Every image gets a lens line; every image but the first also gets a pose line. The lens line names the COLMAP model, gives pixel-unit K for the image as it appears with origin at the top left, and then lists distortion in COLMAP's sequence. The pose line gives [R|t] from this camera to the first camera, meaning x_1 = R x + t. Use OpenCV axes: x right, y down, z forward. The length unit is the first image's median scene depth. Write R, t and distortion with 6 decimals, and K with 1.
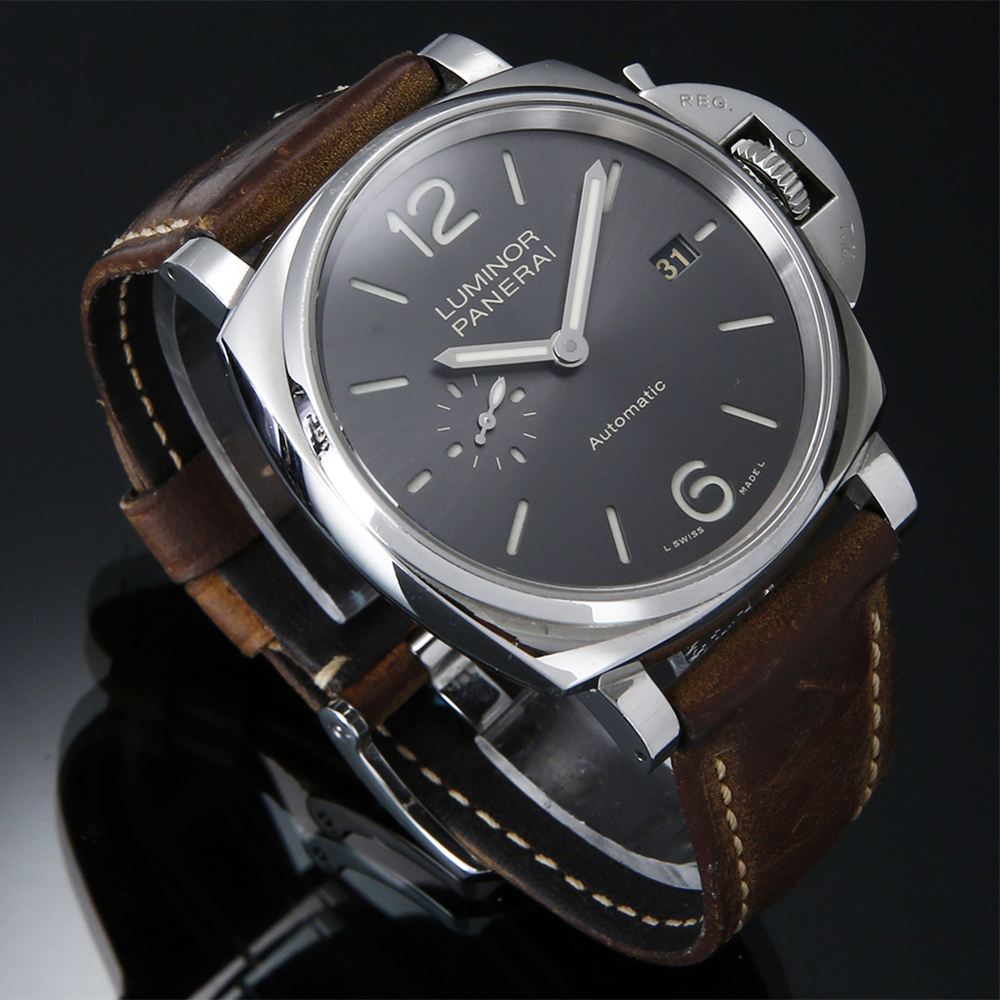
lens RADIAL K [[4332.1, 0, 500.0], [0, 4332.1, 500.0], [0, 0, 1]] dist [0.102994, -1.797220]
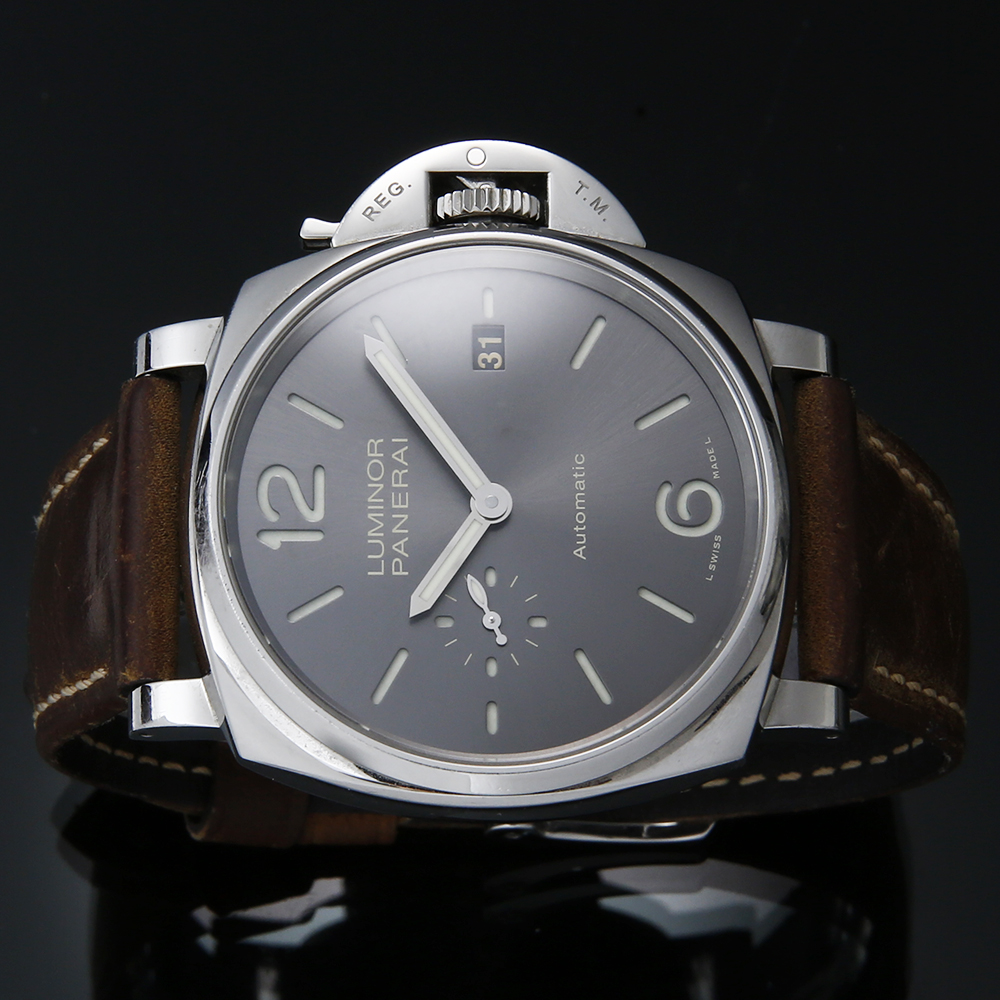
lens RADIAL K [[4332.1, 0, 500.0], [0, 4332.1, 500.0], [0, 0, 1]] dist [0.102994, -1.797220]
pose [[0.697429, -0.716634, 0.005310, 0.012501], [0.701187, 0.683890, 0.201574, -0.229453], [-0.148086, -0.136860, 0.979459, 0.041976]]
